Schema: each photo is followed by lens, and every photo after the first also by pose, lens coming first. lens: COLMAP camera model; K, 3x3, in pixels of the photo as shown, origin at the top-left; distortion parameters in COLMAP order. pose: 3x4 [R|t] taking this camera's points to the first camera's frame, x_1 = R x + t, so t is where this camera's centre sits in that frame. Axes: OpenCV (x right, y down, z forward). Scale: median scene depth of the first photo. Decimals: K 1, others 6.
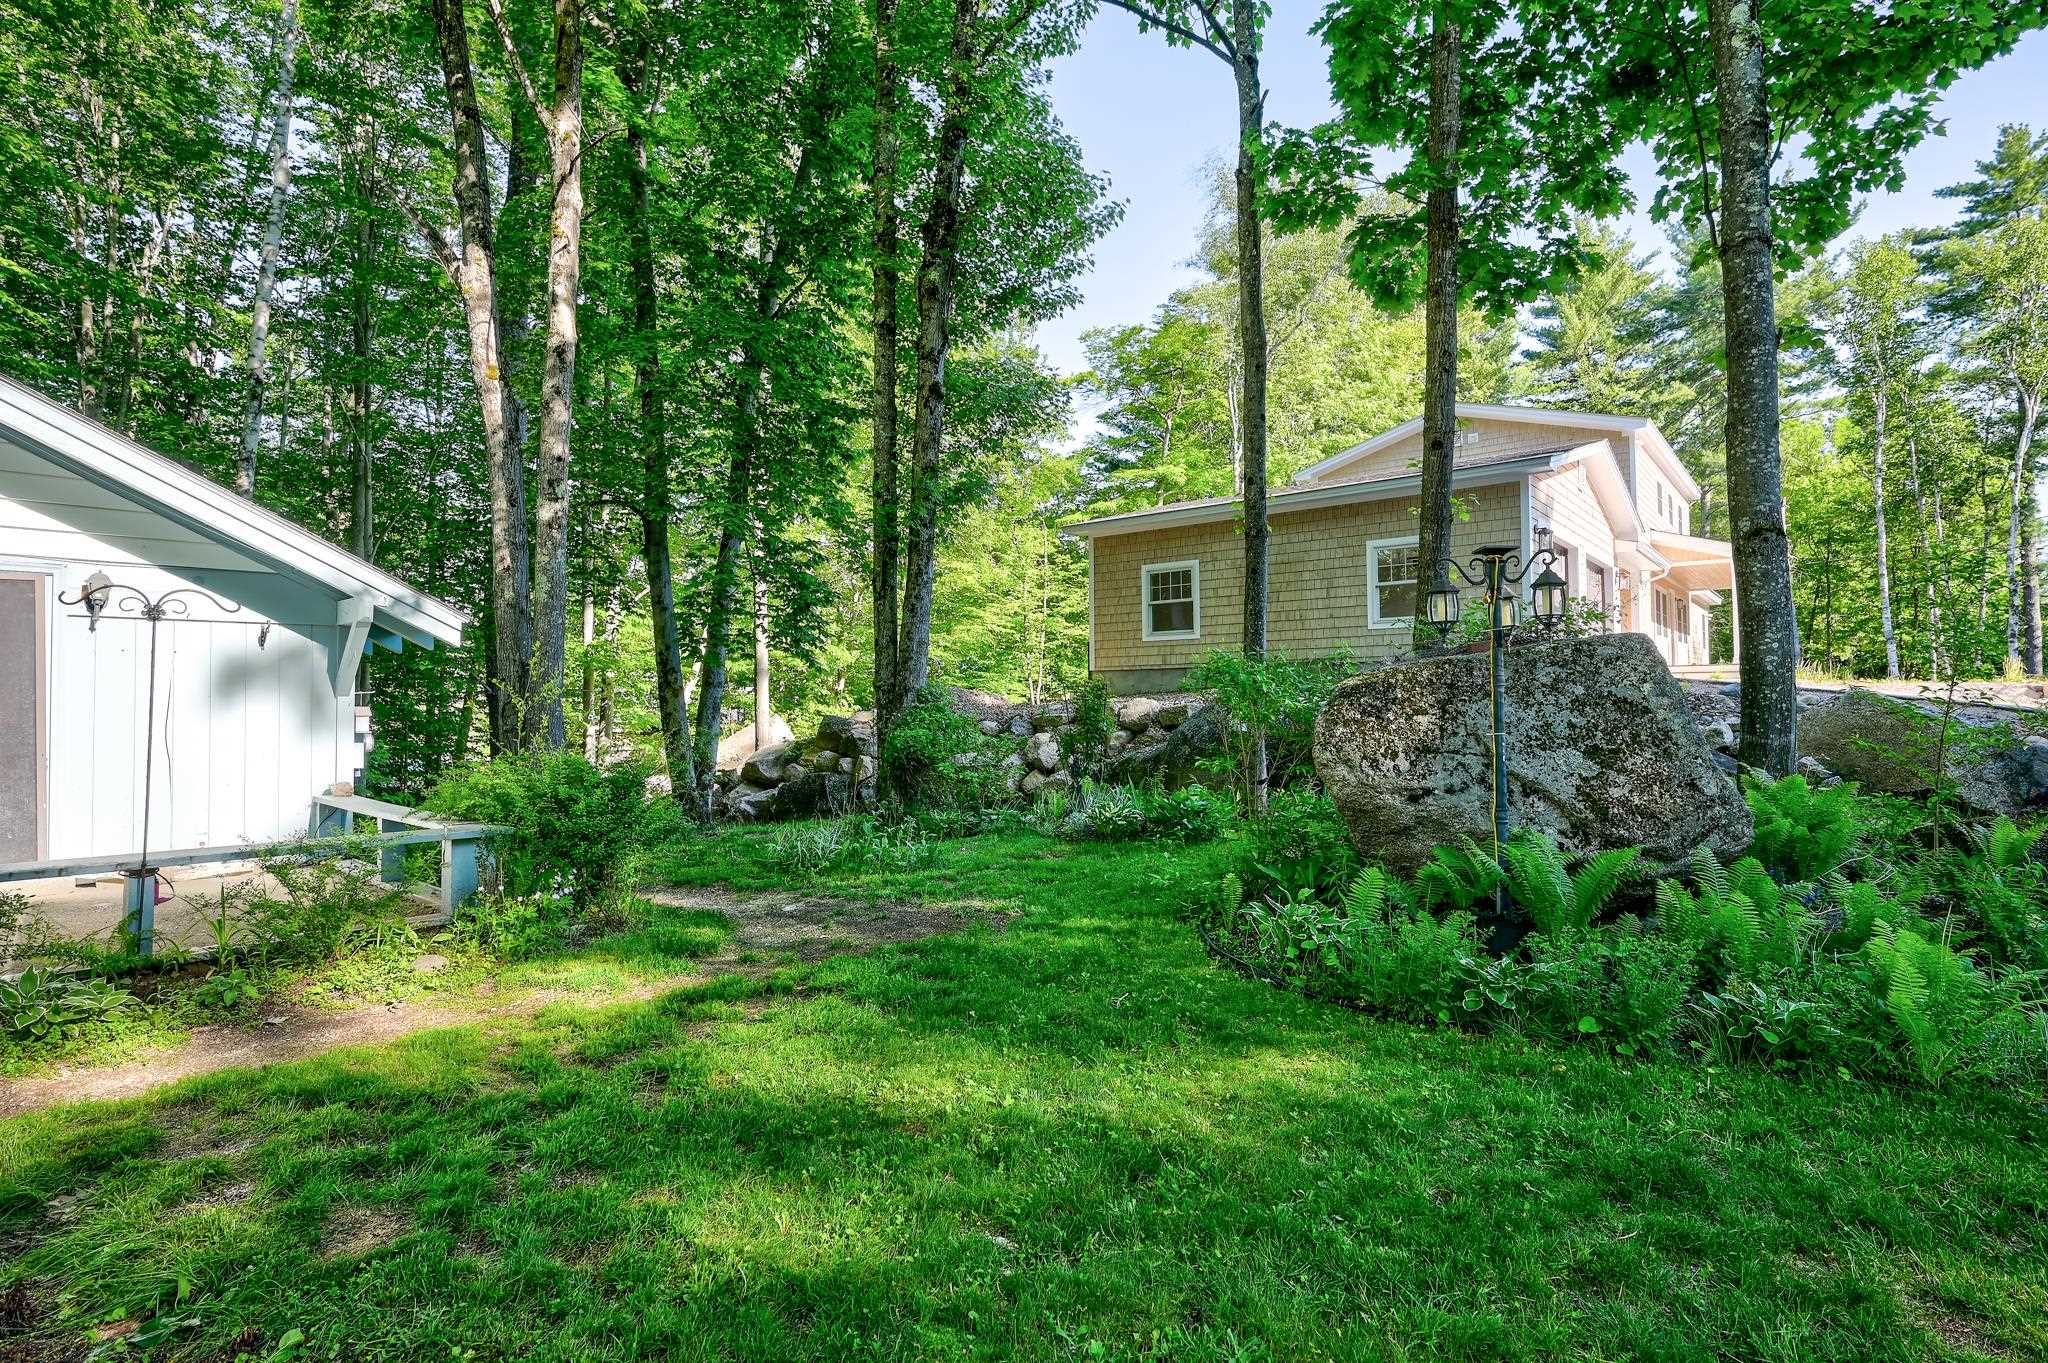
lens RADIAL K [[973.9, 0, 1017.7], [0, 973.9, 670.3], [0, 0, 1]] dist [-0.005993, 0.001587]
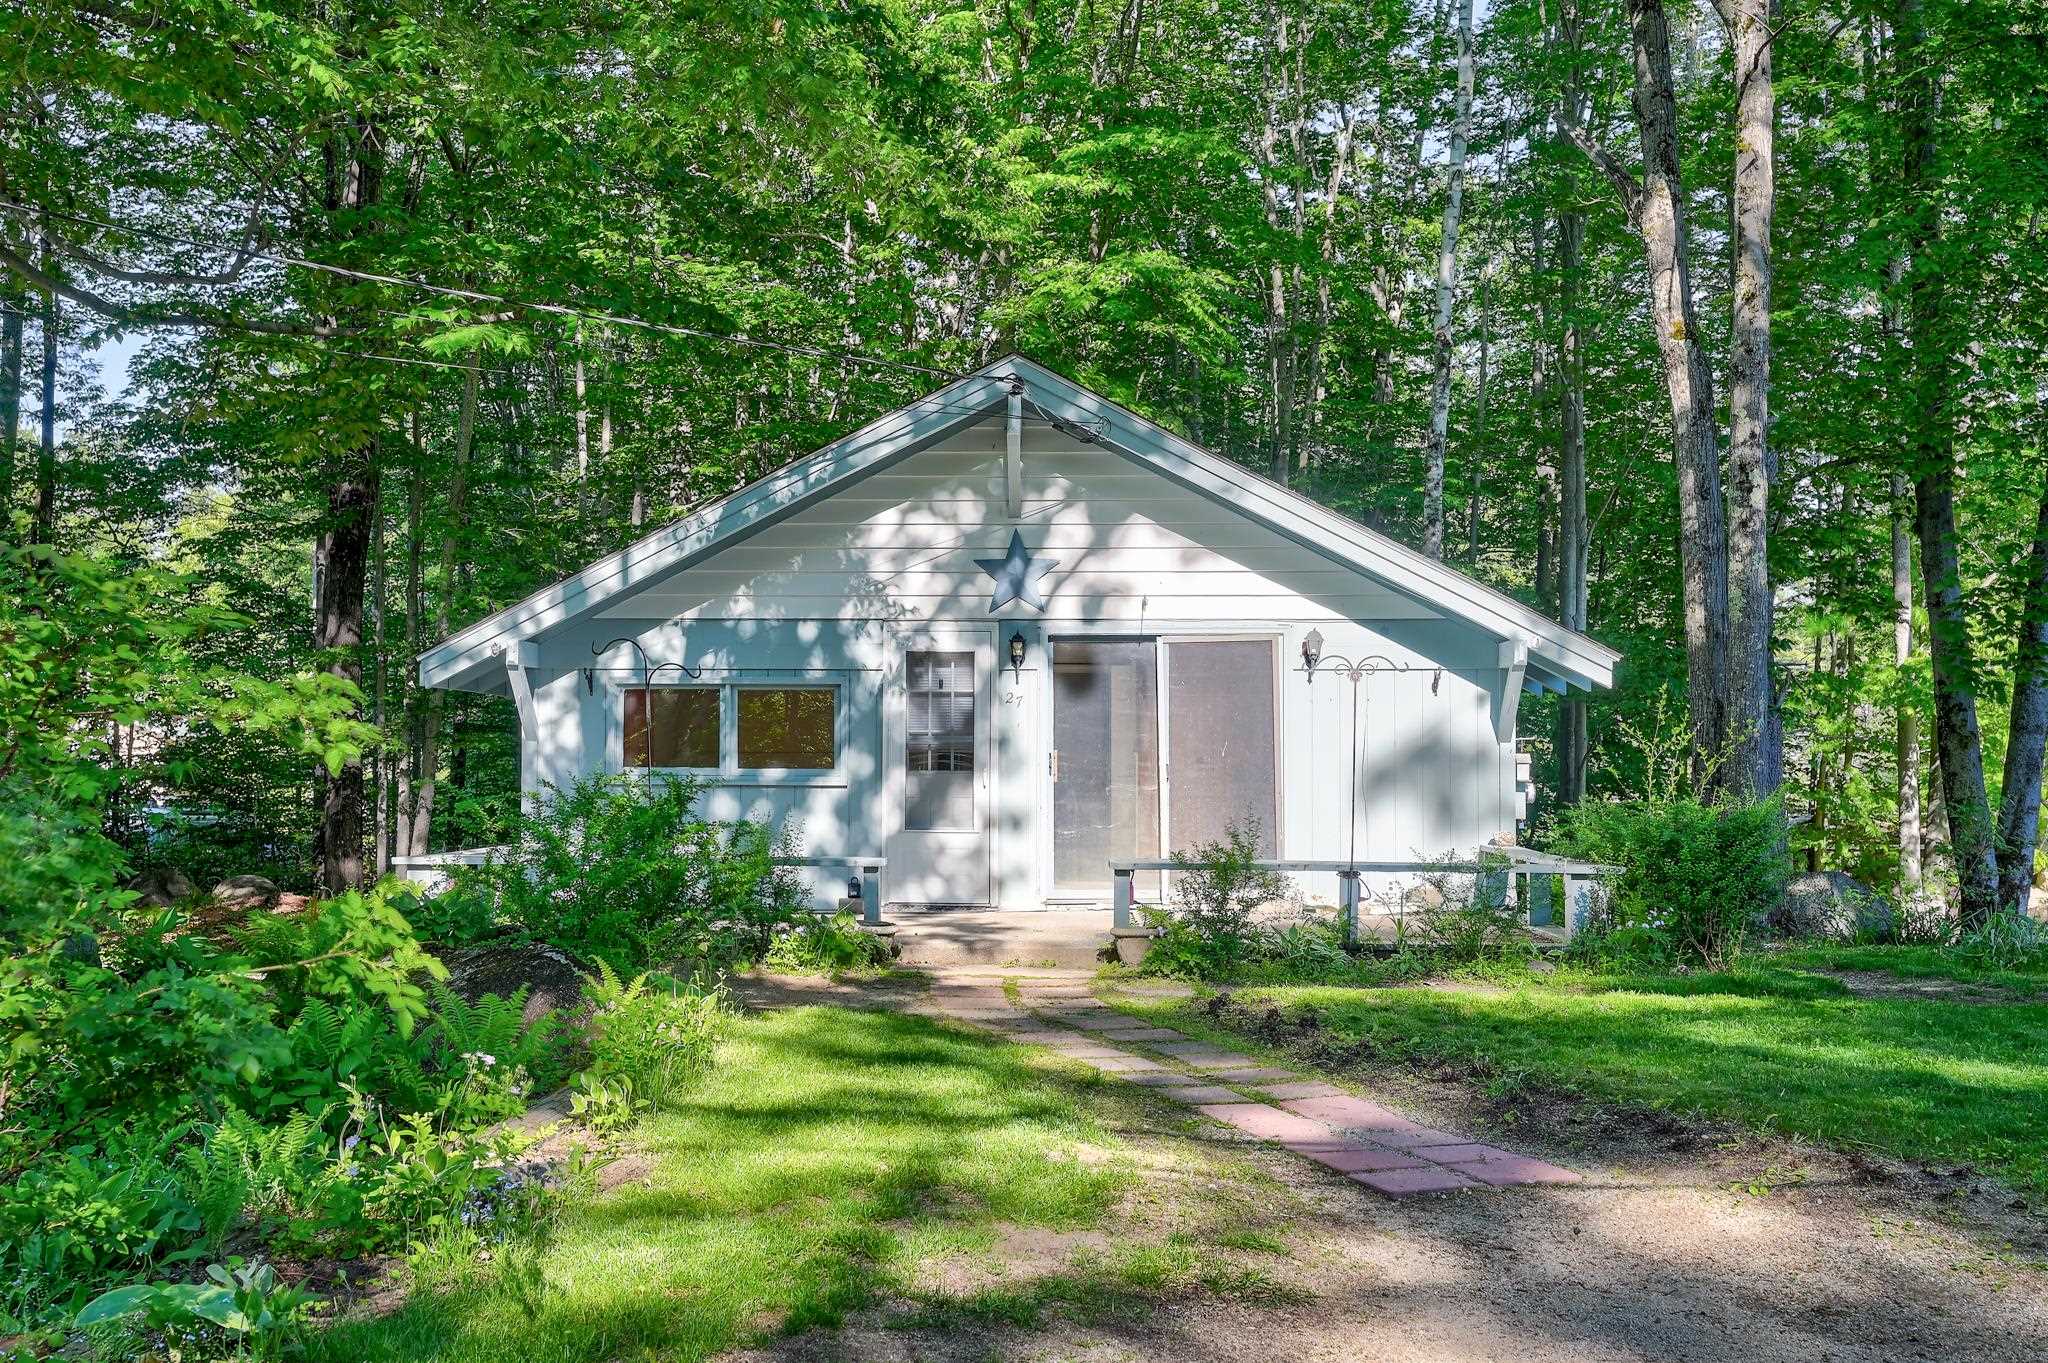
lens RADIAL K [[1753.6, 0, 1008.9], [0, 1753.6, 691.2], [0, 0, 1]] dist [0.032880, 0.000403]
pose [[0.608347, -0.020985, -0.793394, 0.392245], [0.013471, 0.999779, -0.016115, -0.002826], [0.793557, -0.000884, 0.608495, -0.451283]]
